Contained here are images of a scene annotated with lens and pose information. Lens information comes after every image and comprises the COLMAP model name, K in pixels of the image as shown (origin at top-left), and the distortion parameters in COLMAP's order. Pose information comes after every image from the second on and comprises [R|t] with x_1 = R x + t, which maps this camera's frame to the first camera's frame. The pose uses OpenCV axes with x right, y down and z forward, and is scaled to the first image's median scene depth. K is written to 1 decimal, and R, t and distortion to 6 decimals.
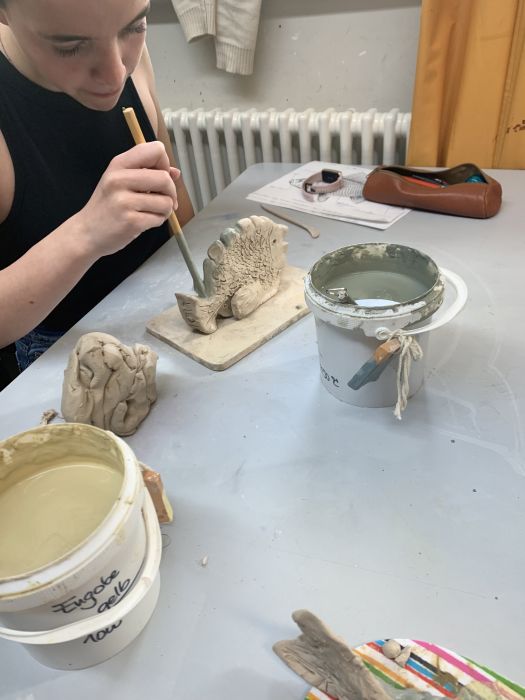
lens RADIAL K [[554.0, 0, 265.8], [0, 554.0, 354.6], [0, 0, 1]] dist [0.013233, -0.006789]
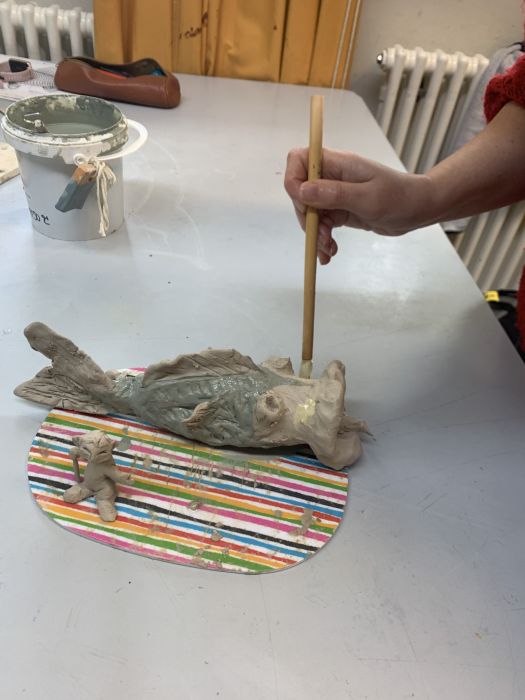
lens RADIAL K [[554.0, 0, 264.0], [0, 554.0, 344.8], [0, 0, 1]] dist [0.013233, -0.006789]
pose [[0.882084, -0.132818, 0.451981, -0.026056], [0.100086, 0.990366, 0.095698, 0.234561], [-0.460337, -0.039177, 0.886879, -0.210402]]
